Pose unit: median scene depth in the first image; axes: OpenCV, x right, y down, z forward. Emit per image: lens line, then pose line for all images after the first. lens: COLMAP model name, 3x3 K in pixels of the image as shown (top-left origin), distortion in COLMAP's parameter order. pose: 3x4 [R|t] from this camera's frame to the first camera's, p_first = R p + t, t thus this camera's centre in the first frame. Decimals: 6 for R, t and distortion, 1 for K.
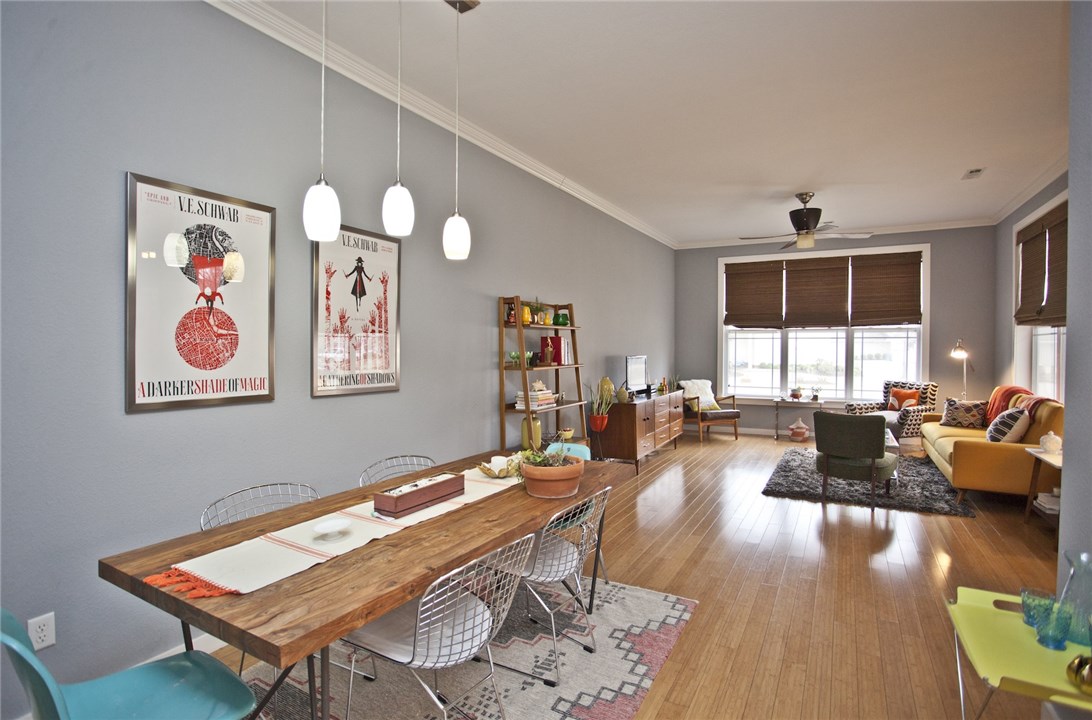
lens RADIAL K [[540.9, 0, 556.4], [0, 540.9, 358.3], [0, 0, 1]] dist [-0.053890, 0.015361]
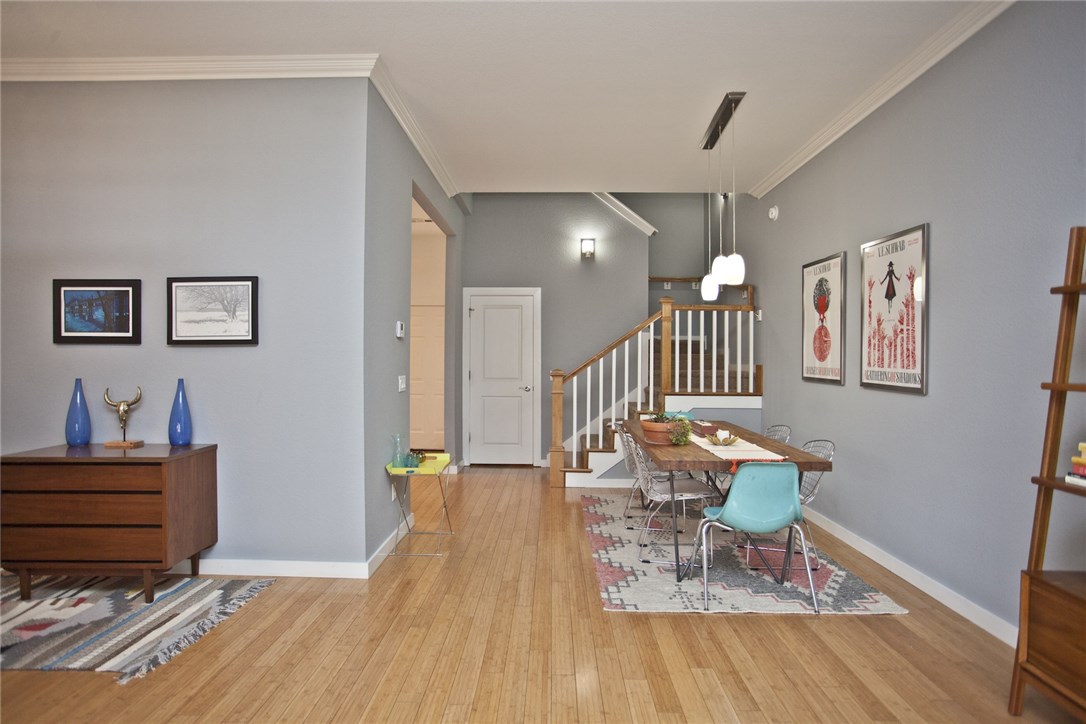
lens RADIAL K [[545.1, 0, 547.6], [0, 545.1, 357.9], [0, 0, 1]] dist [-0.050042, 0.004098]
pose [[-0.881366, -0.001549, -0.472432, 0.394309], [-0.013710, 0.999657, 0.022301, -0.006637], [0.472235, 0.026133, -0.881085, 0.869974]]
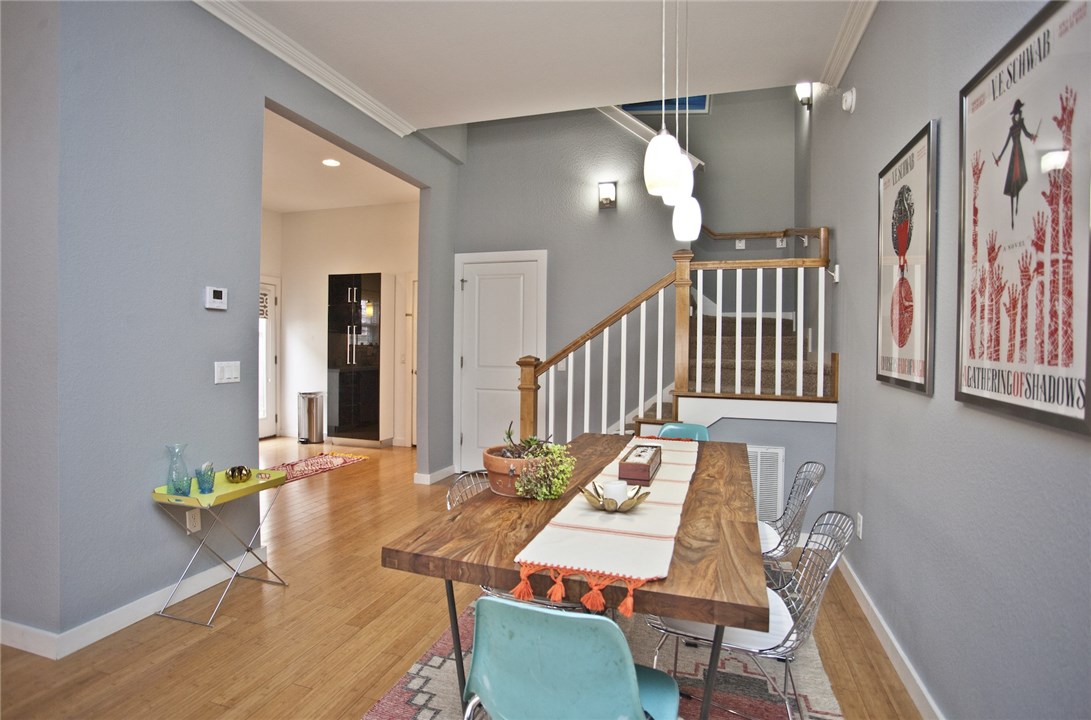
lens RADIAL K [[540.4, 0, 557.2], [0, 540.4, 353.8], [0, 0, 1]] dist [-0.053890, 0.015361]
pose [[-0.978963, -0.005023, -0.203977, 0.043252], [-0.014124, 0.998967, 0.043183, 0.001279], [0.203549, 0.045156, -0.978023, 0.723208]]
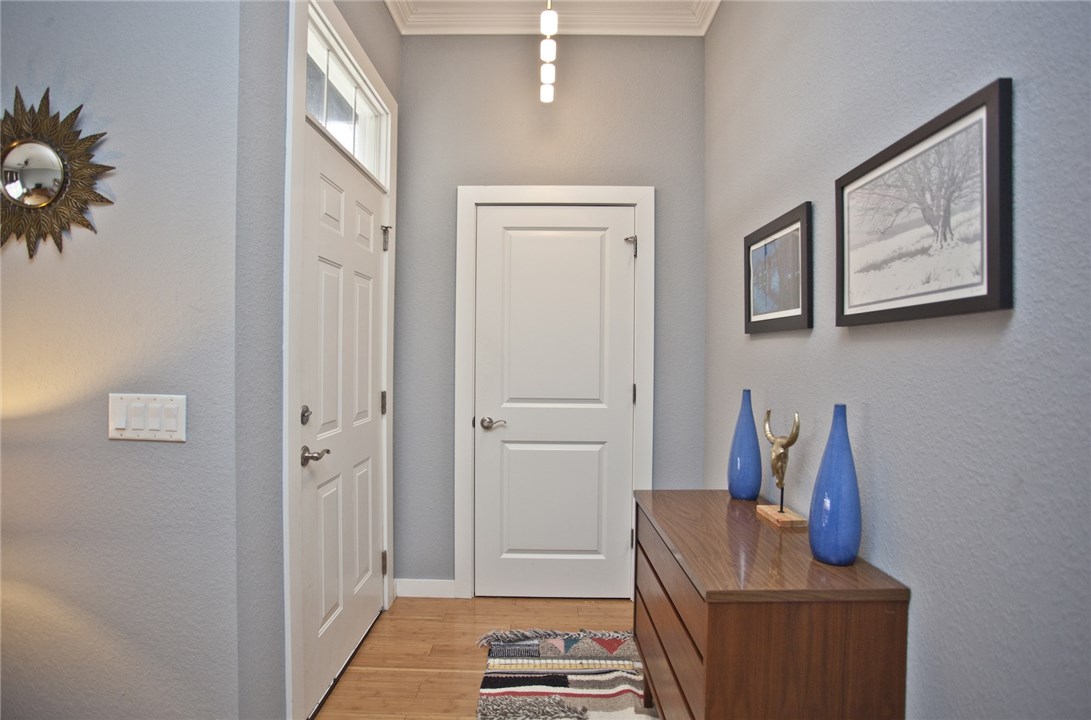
lens RADIAL K [[540.4, 0, 554.6], [0, 540.4, 360.5], [0, 0, 1]] dist [-0.053890, 0.015361]
pose [[-0.470654, -0.017446, 0.882145, 0.324455], [0.010651, 0.999619, 0.025452, 0.004997], [-0.882254, 0.021375, -0.470289, 0.450037]]
